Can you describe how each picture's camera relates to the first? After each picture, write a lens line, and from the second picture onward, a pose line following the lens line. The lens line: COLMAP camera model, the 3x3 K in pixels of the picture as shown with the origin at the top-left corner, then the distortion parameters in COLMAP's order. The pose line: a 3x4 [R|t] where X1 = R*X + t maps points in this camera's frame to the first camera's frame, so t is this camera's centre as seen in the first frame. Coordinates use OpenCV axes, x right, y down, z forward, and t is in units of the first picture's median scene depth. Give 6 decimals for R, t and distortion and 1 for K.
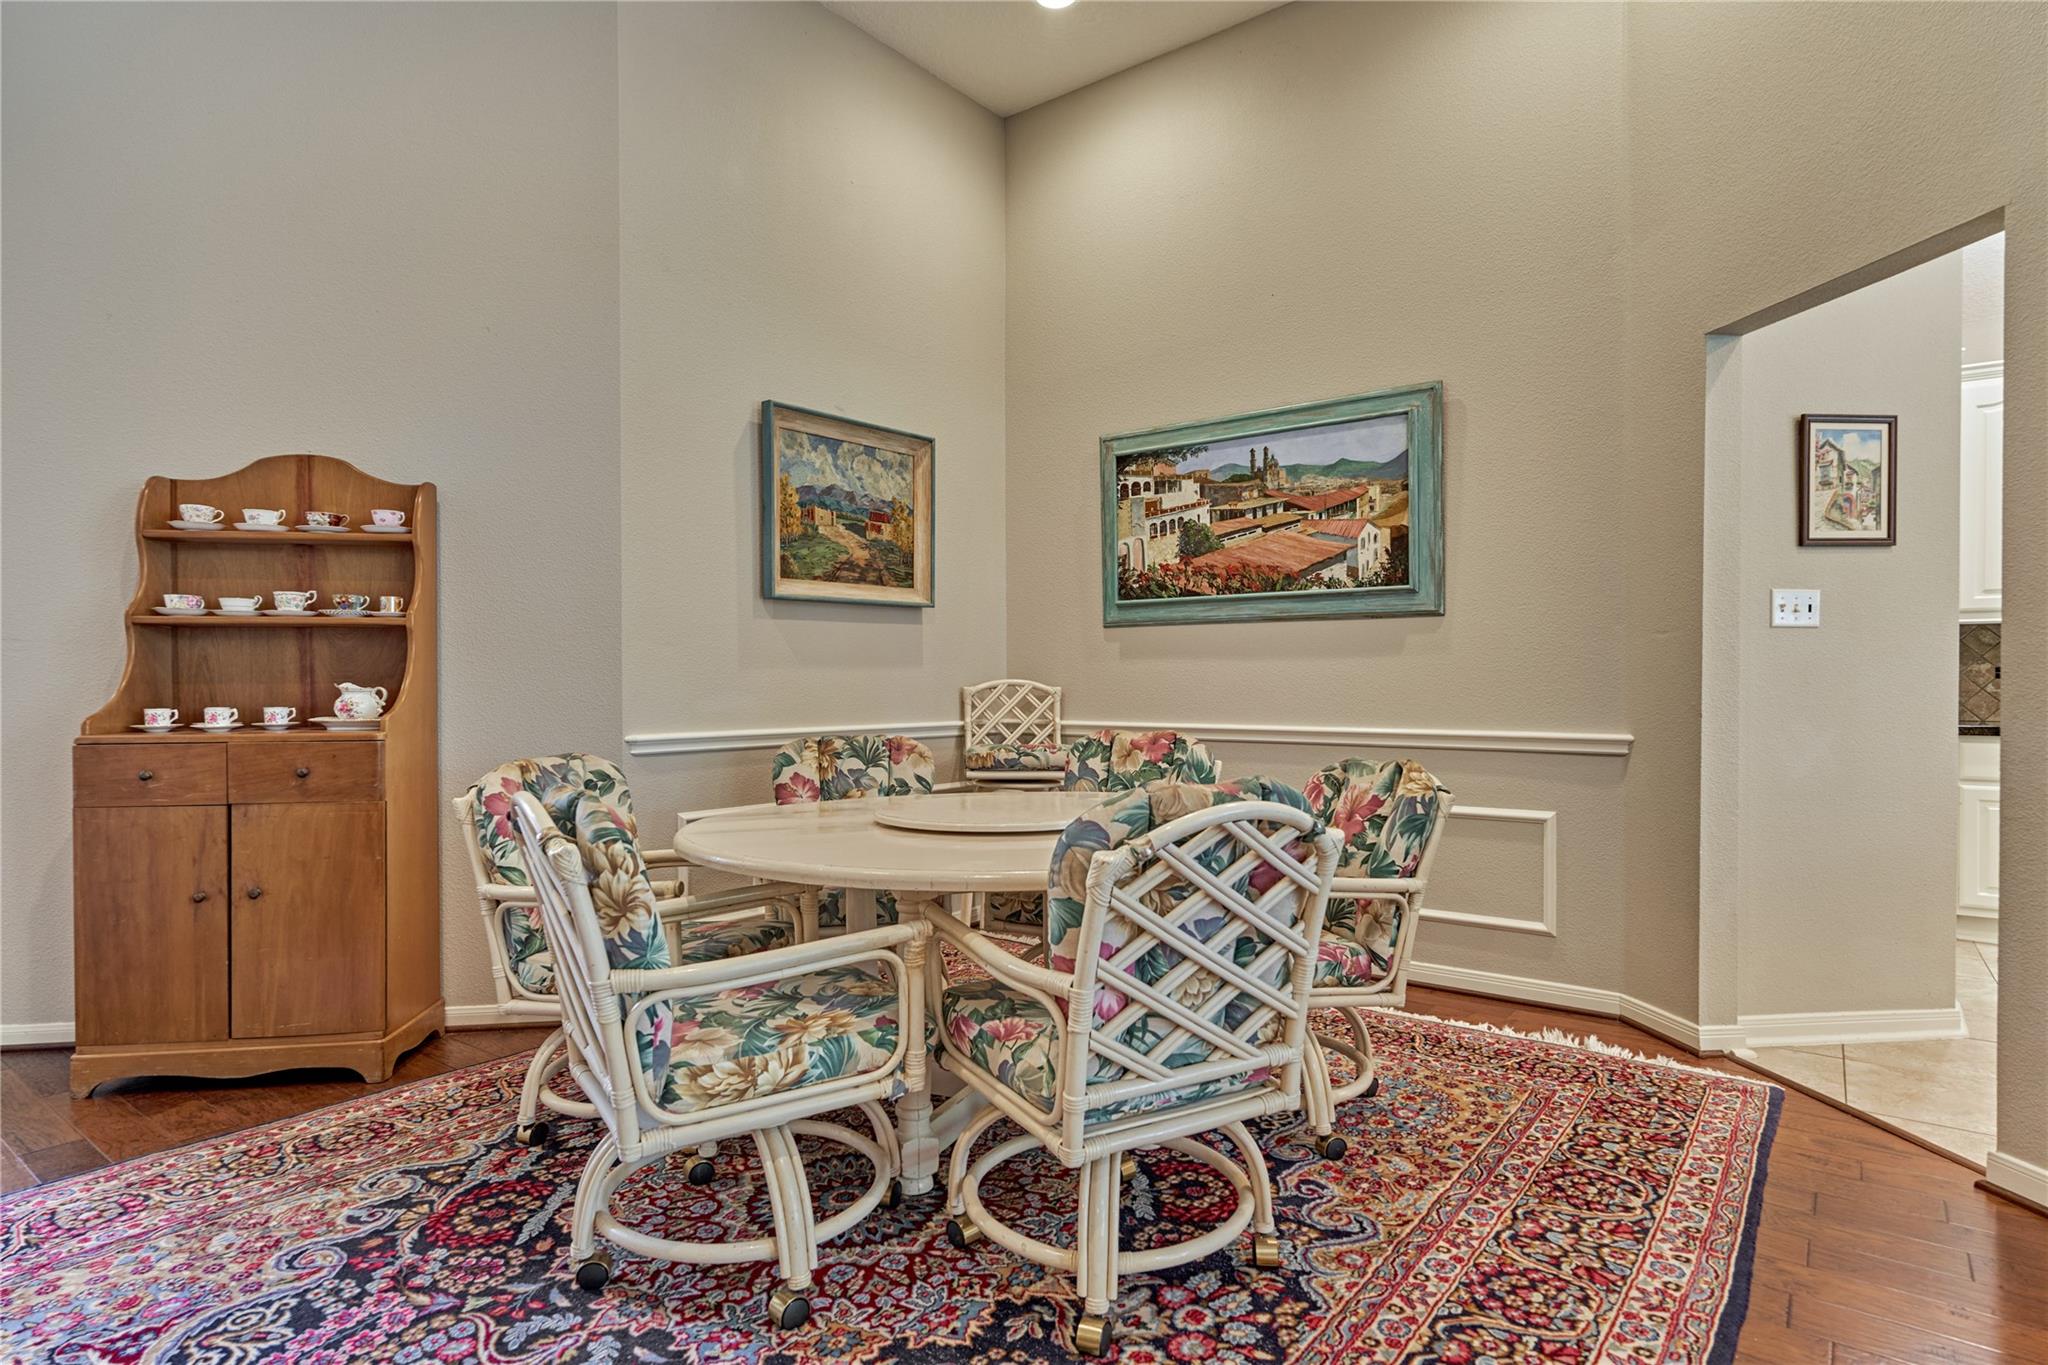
lens RADIAL K [[1095.8, 0, 1035.1], [0, 1095.8, 682.2], [0, 0, 1]] dist [-0.003802, 0.001568]
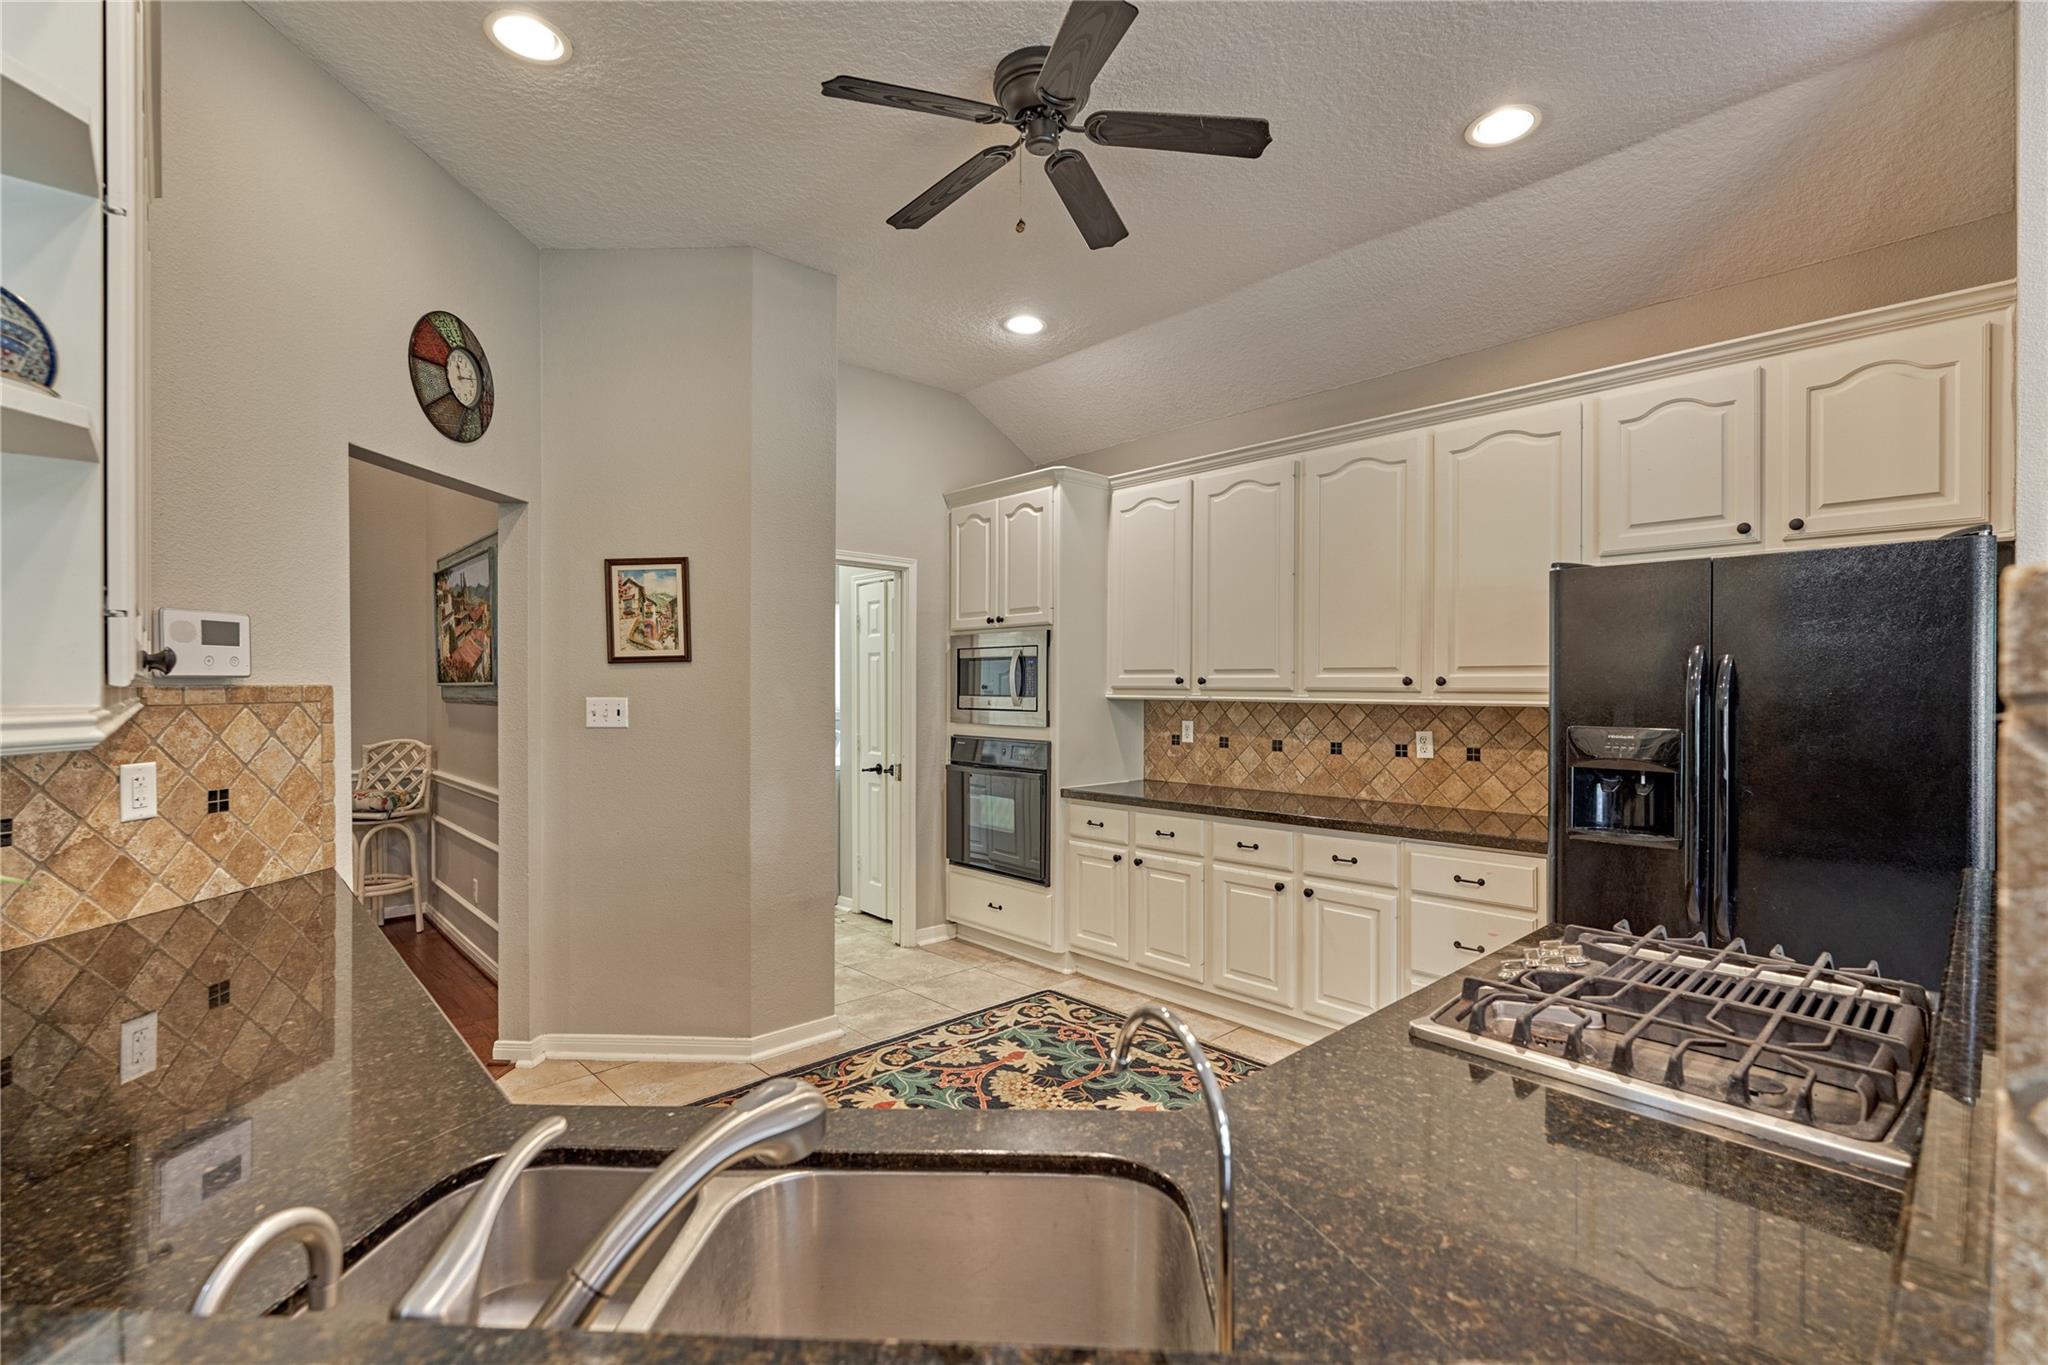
lens RADIAL K [[906.2, 0, 1027.6], [0, 906.2, 690.2], [0, 0, 1]] dist [-0.002152, -0.000850]
pose [[0.985998, 0.001958, -0.166748, 1.349489], [-0.001355, 0.999992, 0.003730, -0.097899], [0.166754, -0.003452, 0.985992, 0.050377]]
